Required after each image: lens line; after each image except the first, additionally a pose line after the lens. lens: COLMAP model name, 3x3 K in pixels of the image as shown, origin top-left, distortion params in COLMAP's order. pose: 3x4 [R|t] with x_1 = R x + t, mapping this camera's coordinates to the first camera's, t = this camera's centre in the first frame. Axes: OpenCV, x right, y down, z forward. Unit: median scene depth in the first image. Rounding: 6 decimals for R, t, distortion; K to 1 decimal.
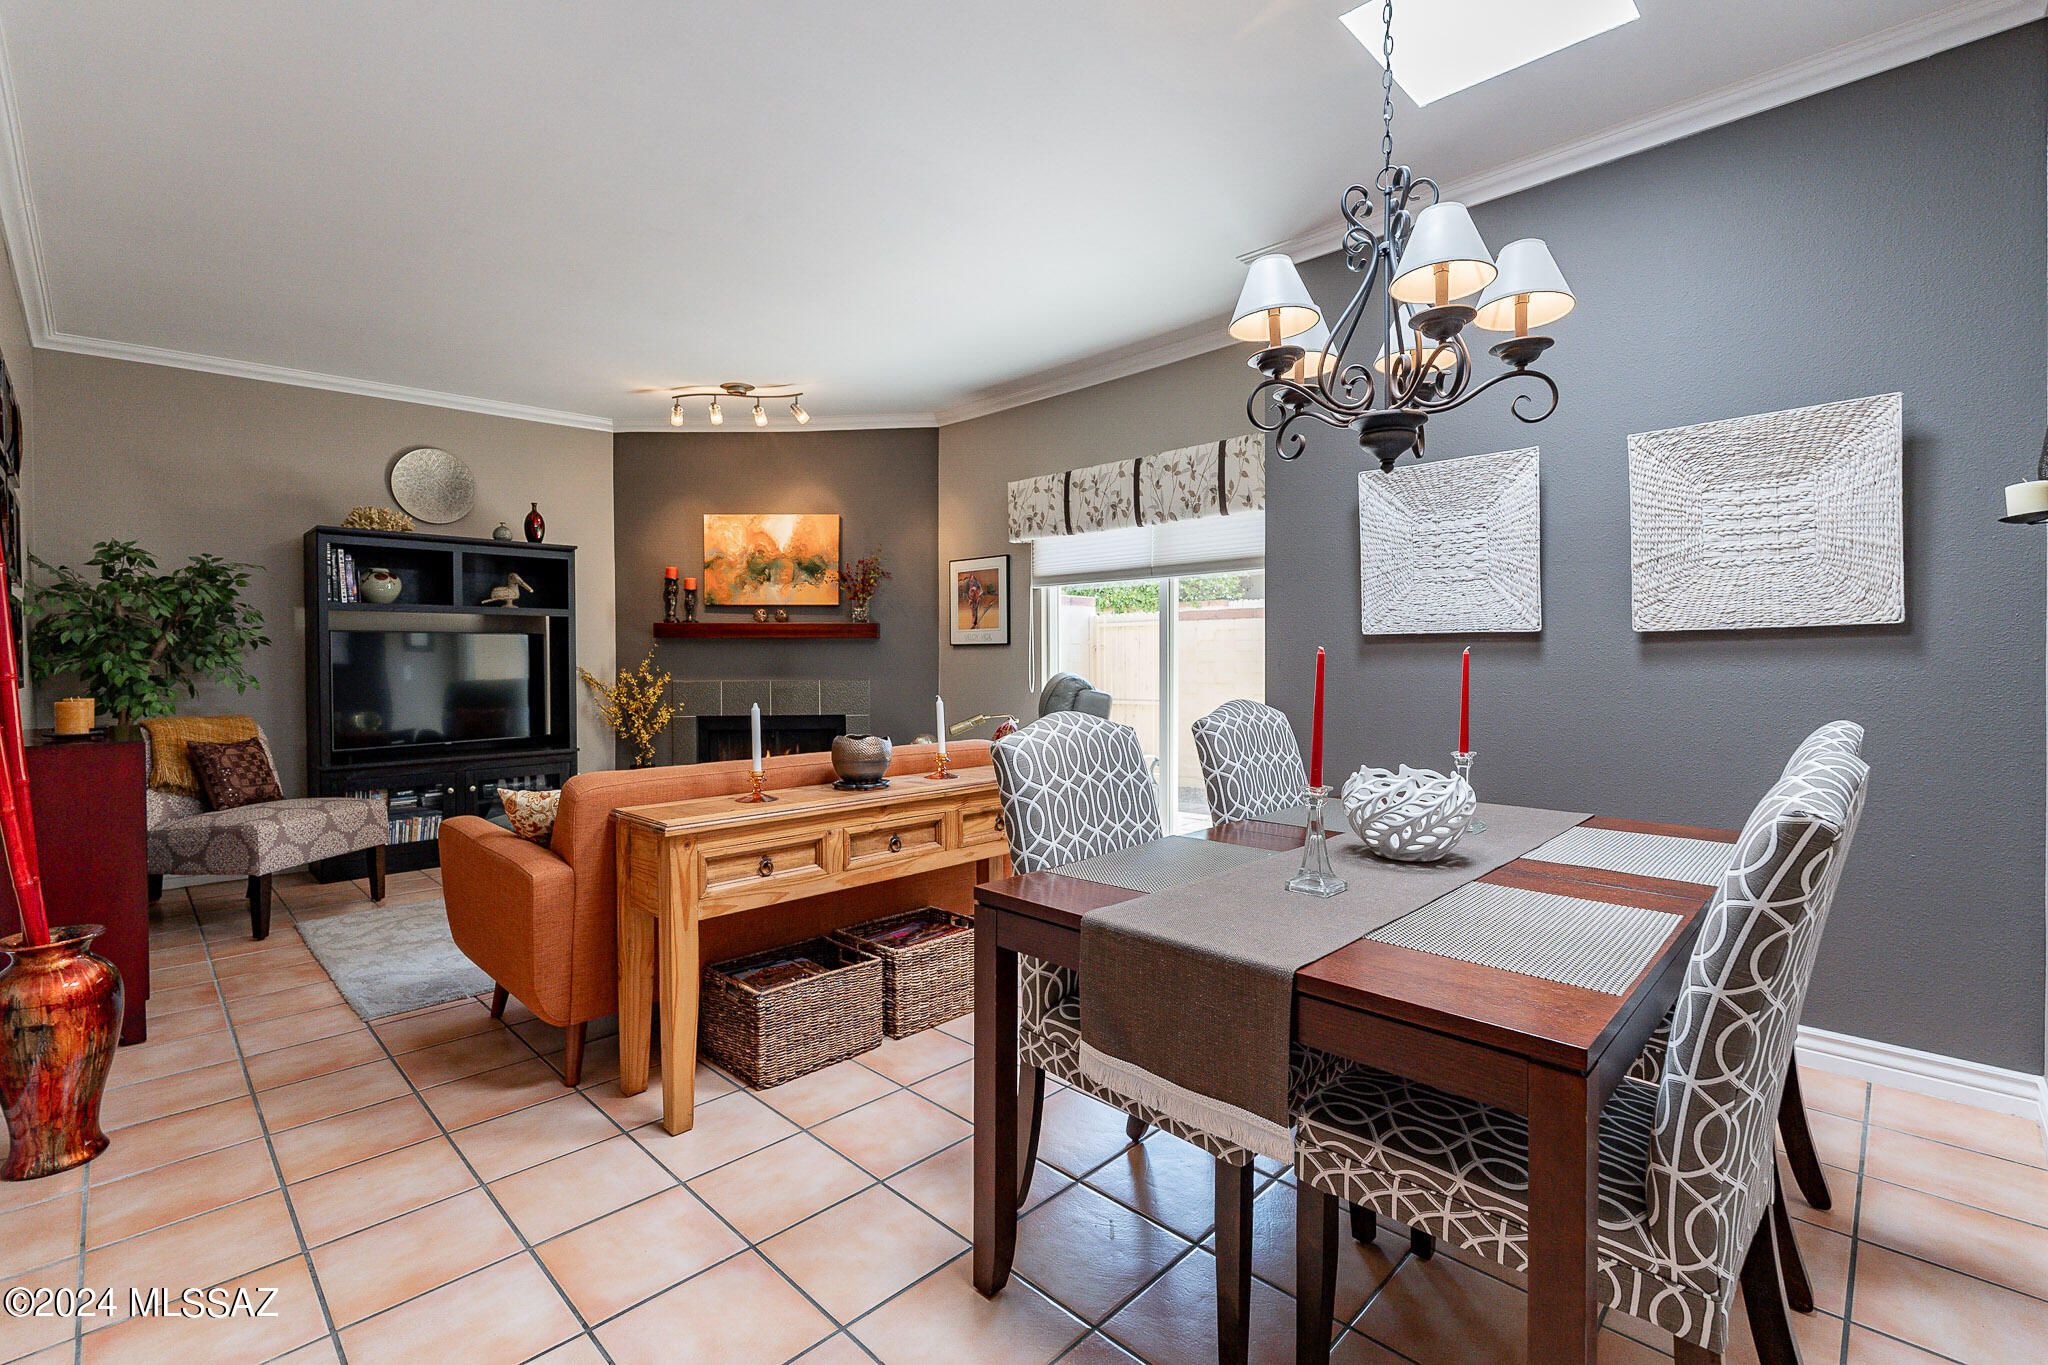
lens RADIAL K [[909.1, 0, 1025.1], [0, 909.1, 682.8], [0, 0, 1]] dist [-0.001902, -0.000664]
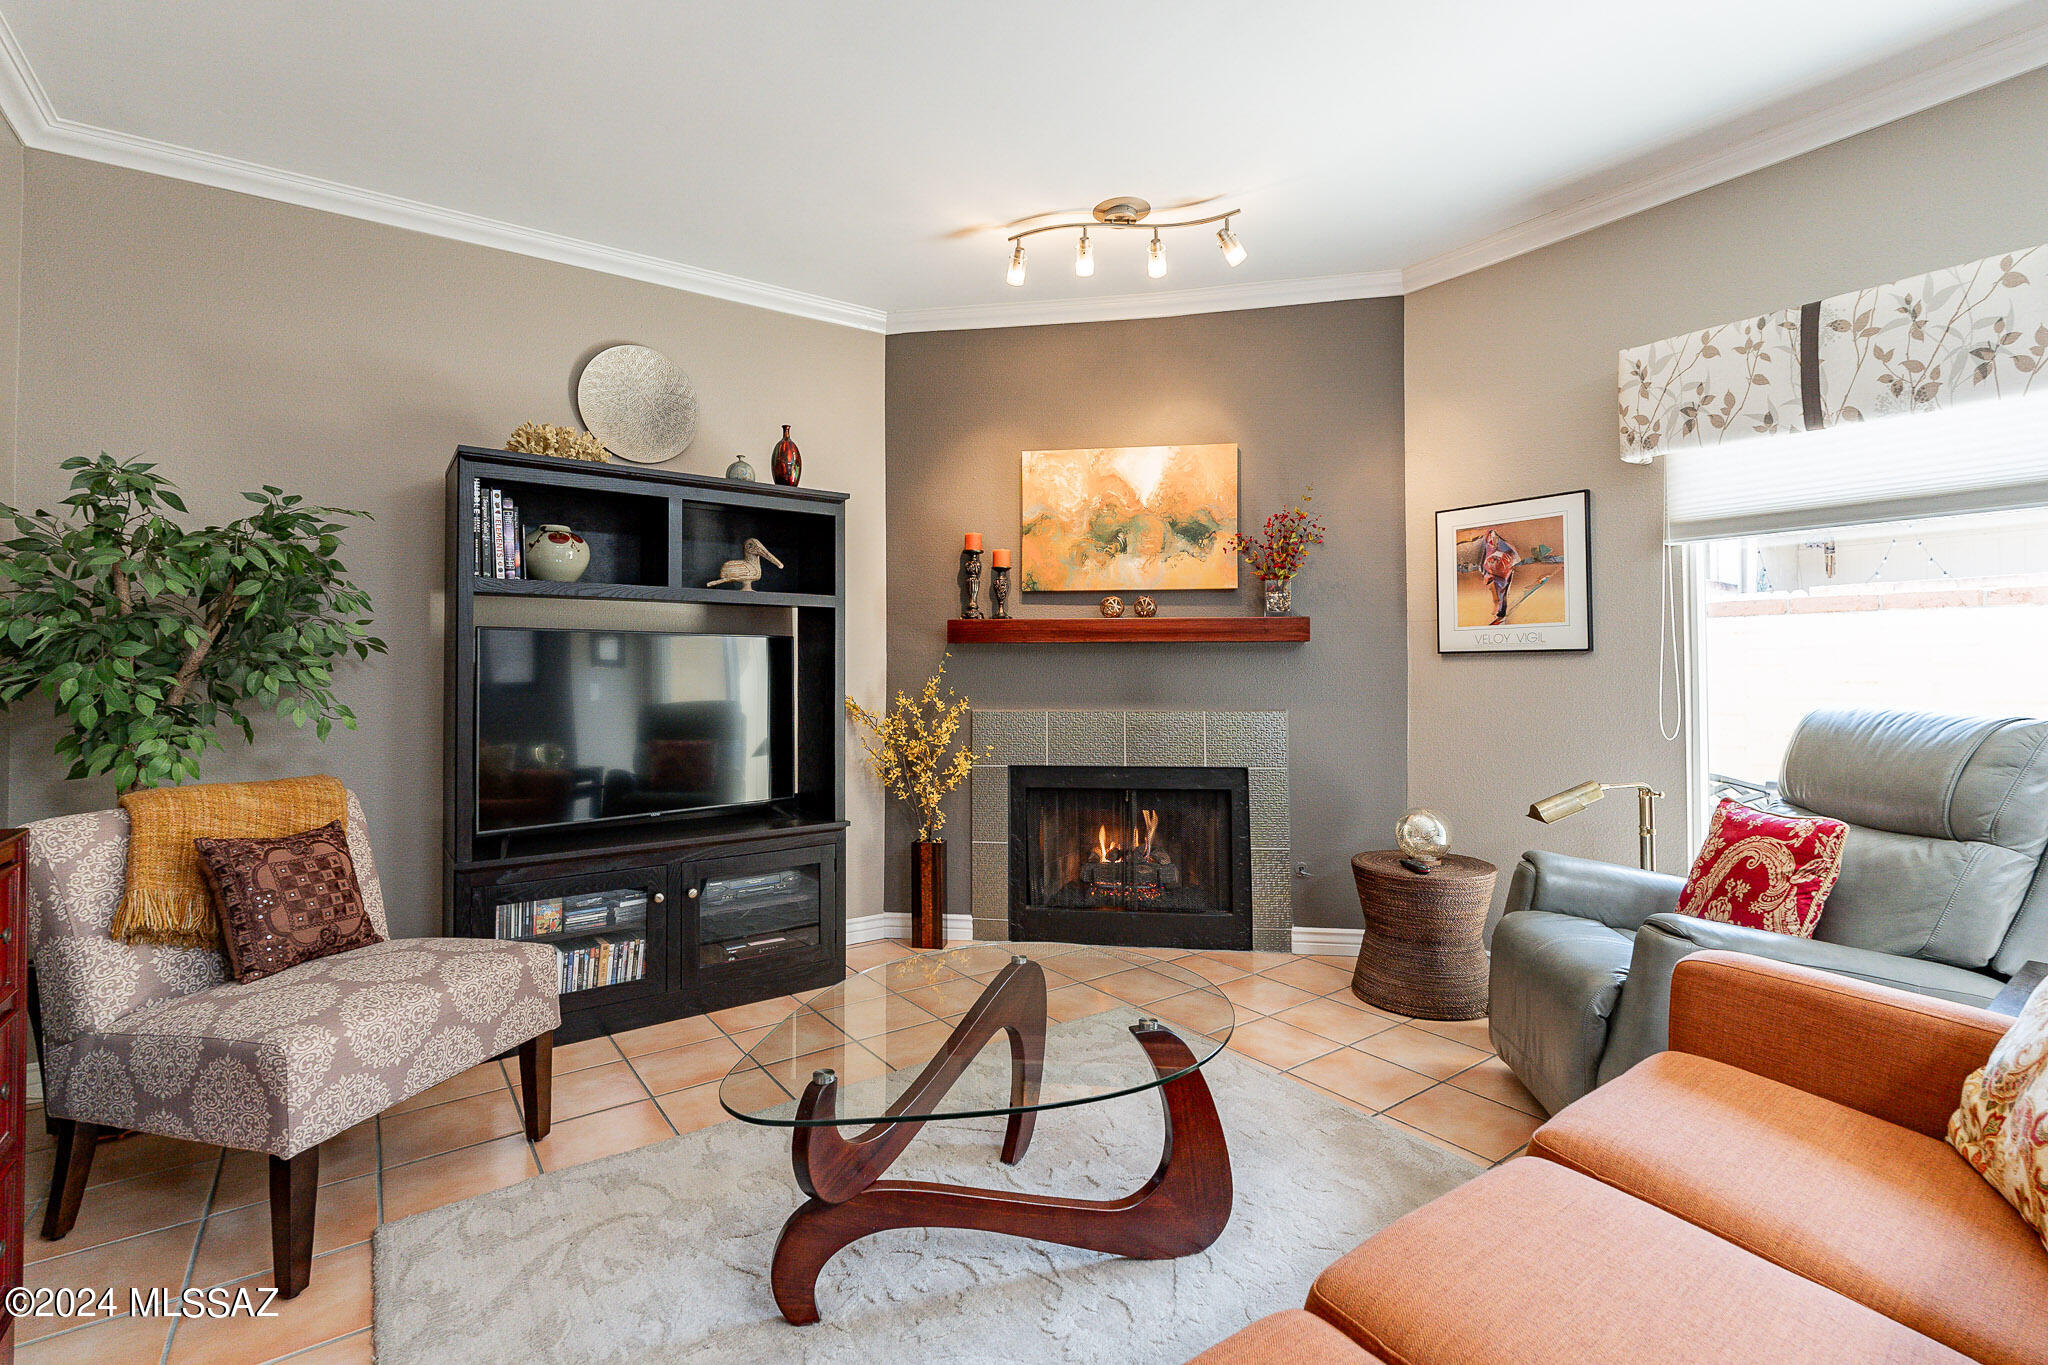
lens RADIAL K [[909.1, 0, 1019.4], [0, 909.1, 675.8], [0, 0, 1]] dist [-0.001902, -0.000664]
pose [[0.987387, 0.001456, -0.158318, -0.313639], [-0.005537, 0.999664, -0.025336, -0.012652], [0.158228, 0.025893, 0.987063, 0.458260]]
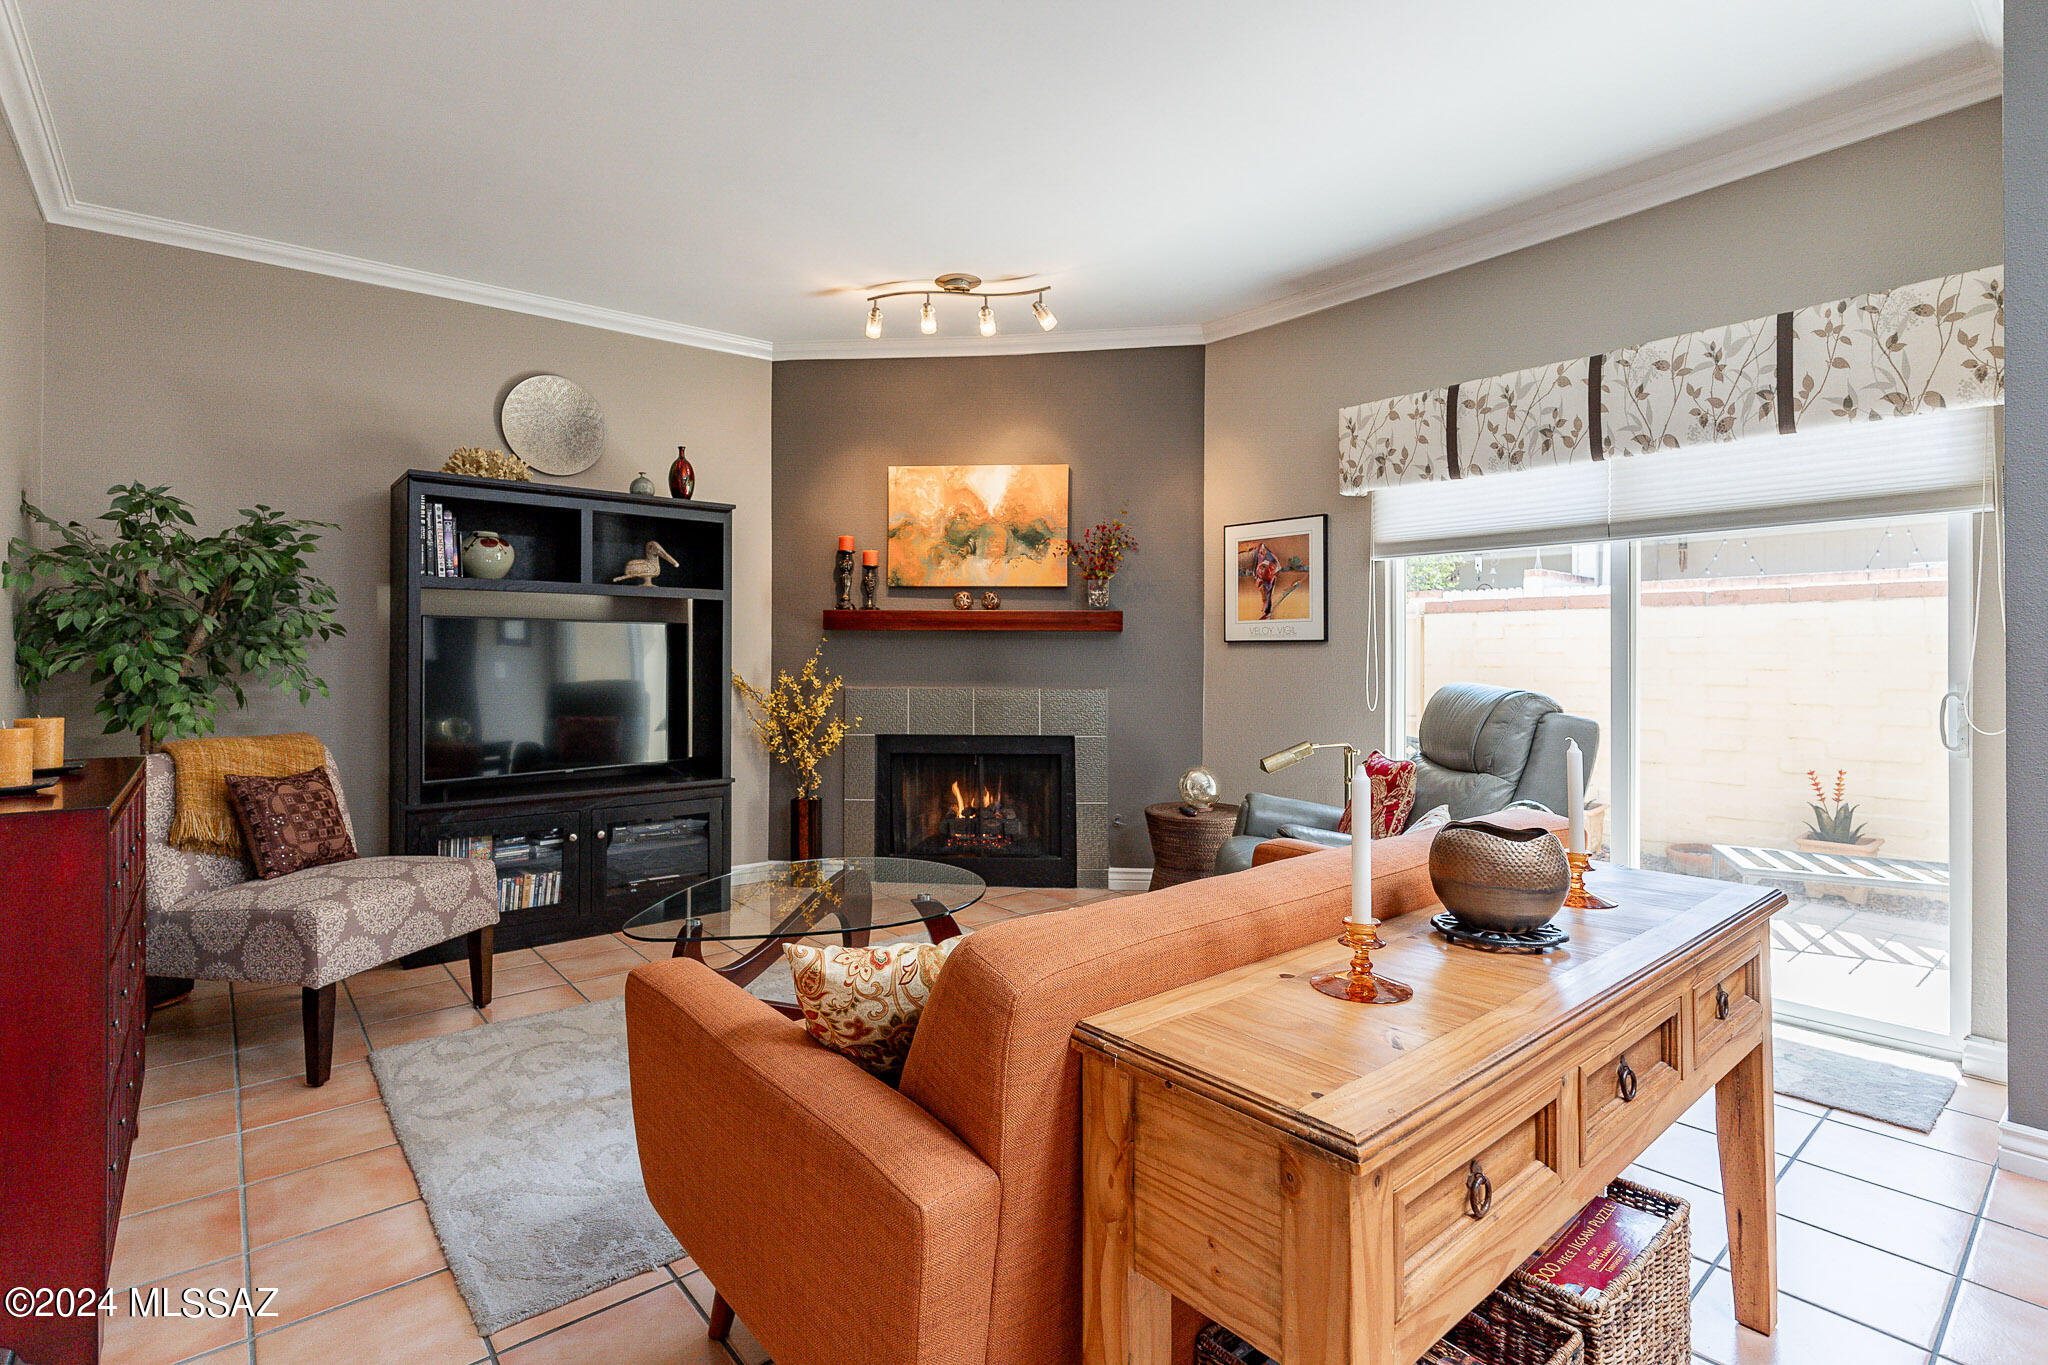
lens RADIAL K [[968.1, 0, 1013.8], [0, 968.1, 668.7], [0, 0, 1]] dist [-0.001171, -0.000002]
pose [[0.995458, 0.008878, -0.094782, -0.214315], [-0.010376, 0.999829, -0.015317, -0.008092], [0.094630, 0.016231, 0.995380, 0.266975]]
